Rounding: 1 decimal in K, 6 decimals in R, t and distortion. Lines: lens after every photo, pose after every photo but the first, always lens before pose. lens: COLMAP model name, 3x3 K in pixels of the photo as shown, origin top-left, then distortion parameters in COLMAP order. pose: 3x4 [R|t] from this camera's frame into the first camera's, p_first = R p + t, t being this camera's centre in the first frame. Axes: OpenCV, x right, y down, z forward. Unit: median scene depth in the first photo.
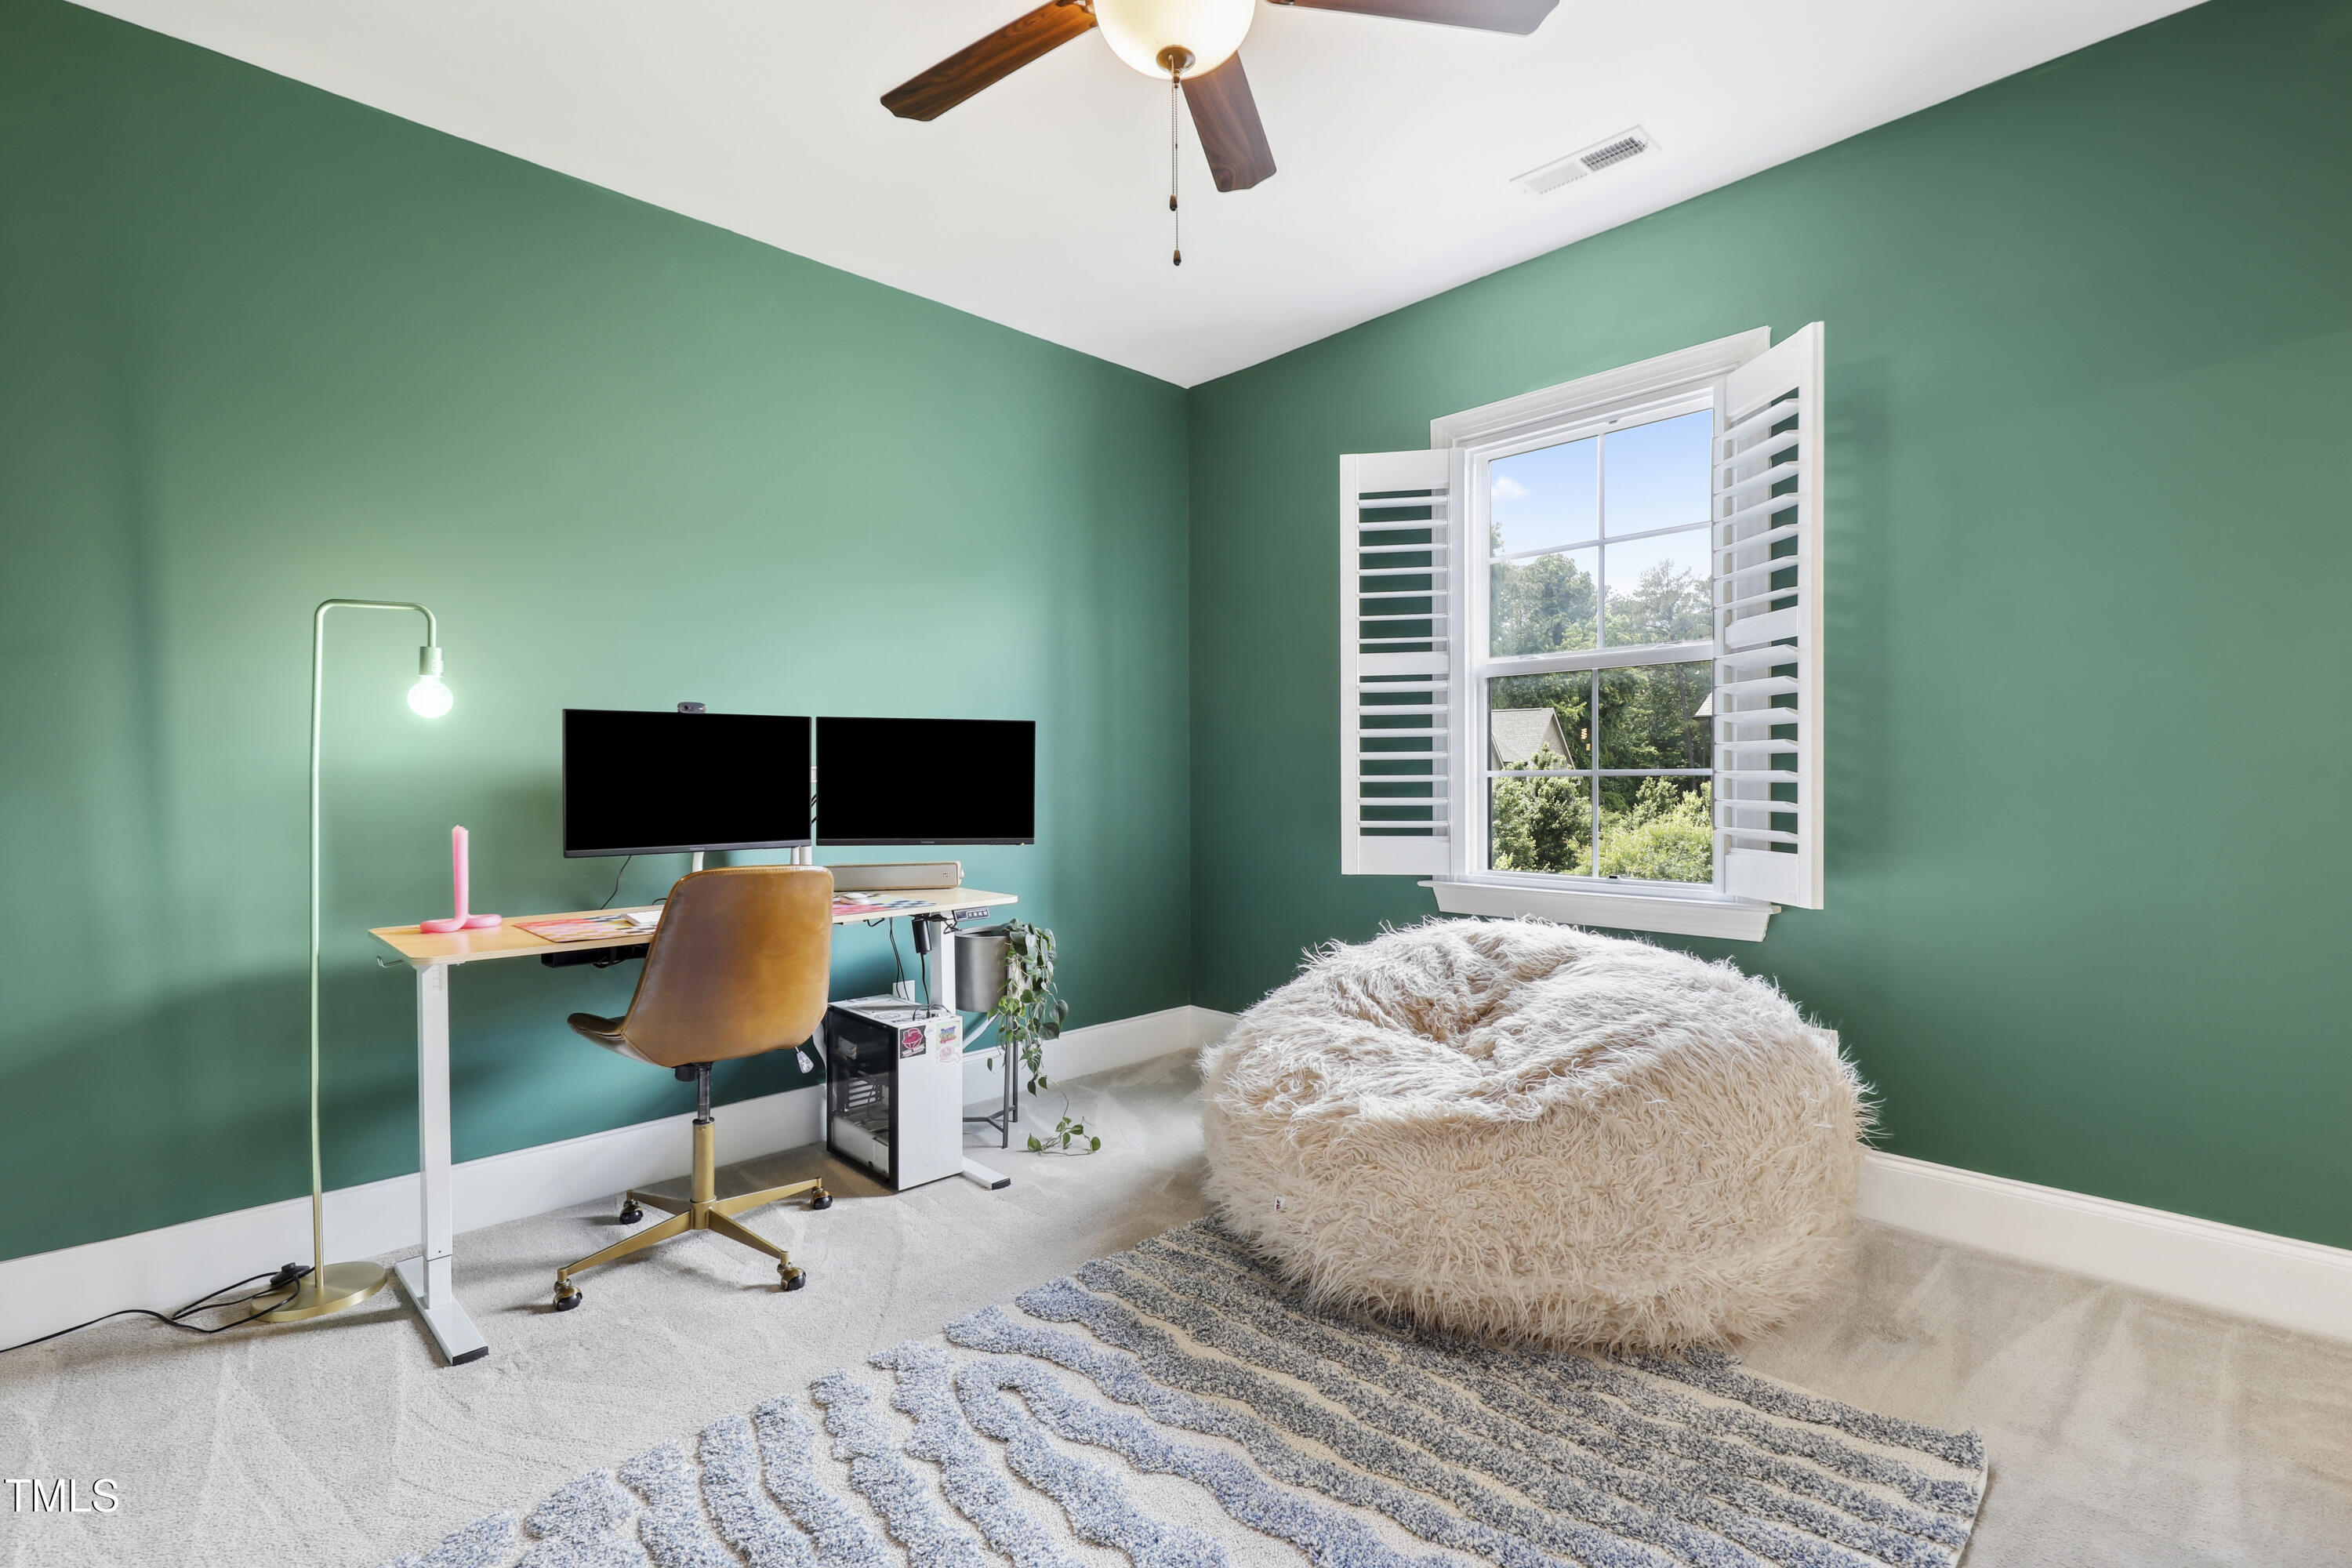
lens RADIAL K [[1070.6, 0, 1186.2], [0, 1070.6, 782.0], [0, 0, 1]] dist [0.002493, 0.000888]
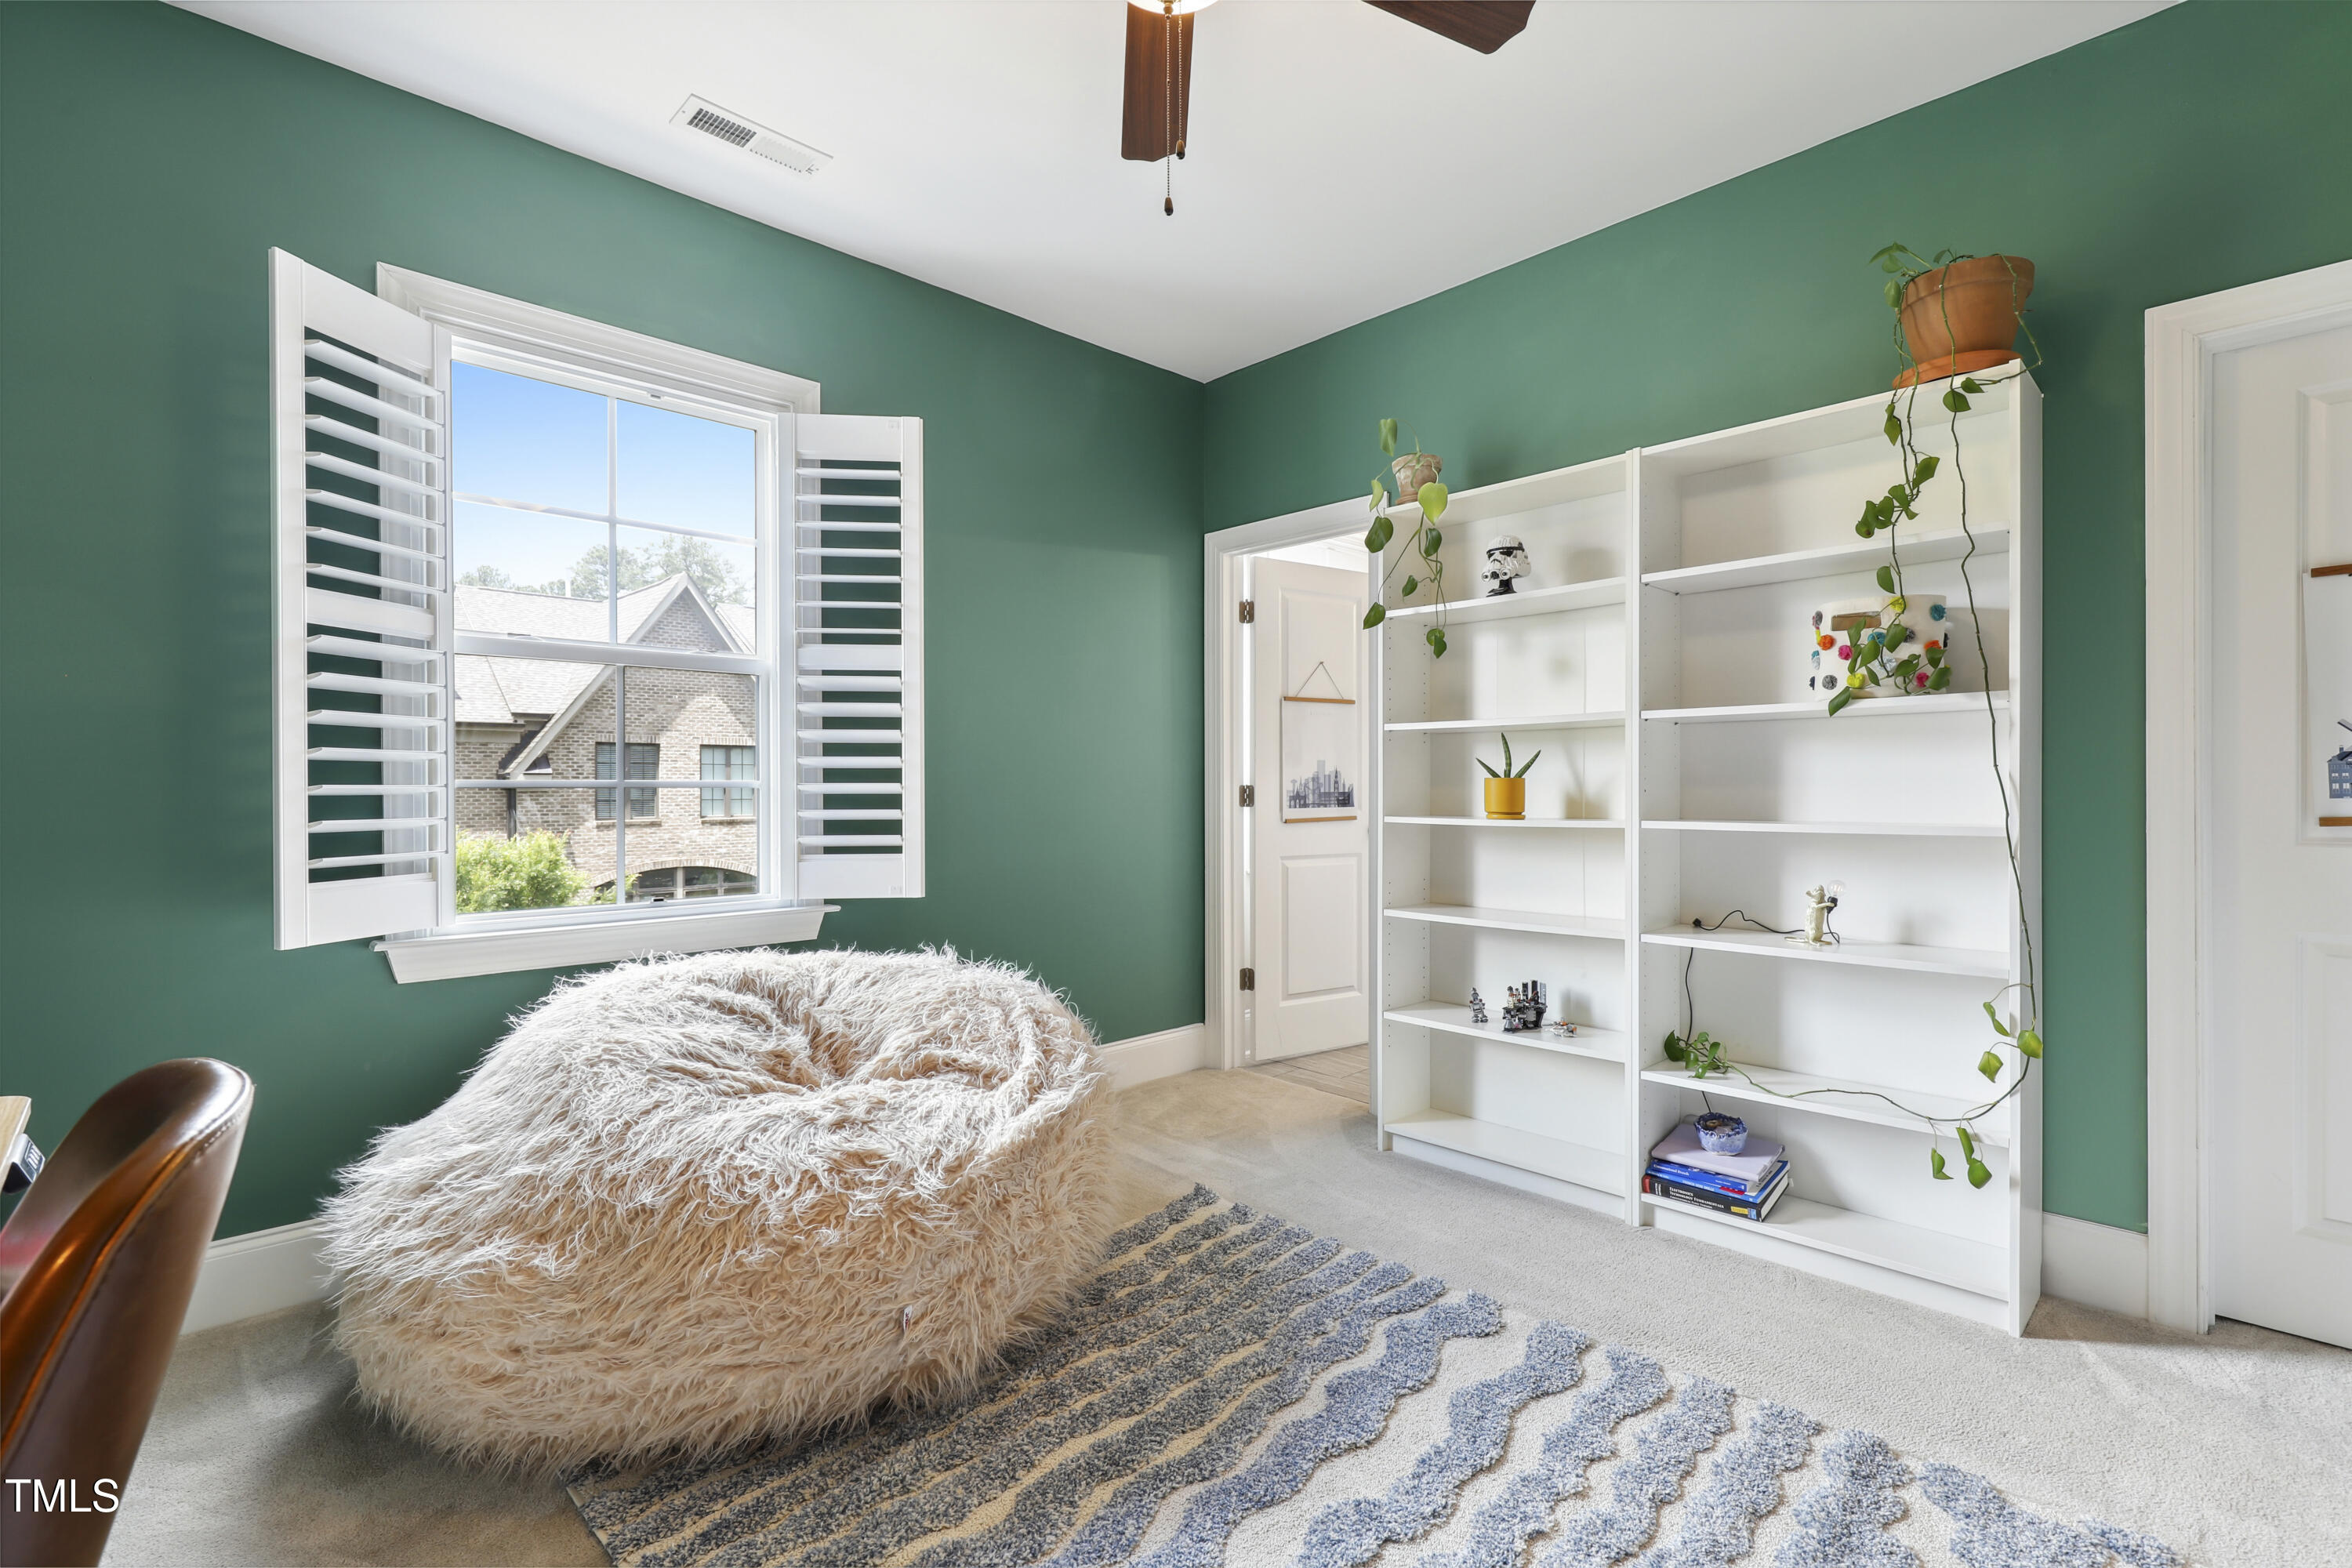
lens RADIAL K [[1070.6, 0, 1186.2], [0, 1070.6, 787.4], [0, 0, 1]] dist [0.002493, 0.000888]
pose [[0.002782, 0.004988, 0.999984, -0.450397], [0.005993, 0.999970, -0.005005, 0.001117], [-0.999978, 0.006007, 0.002752, 0.493910]]
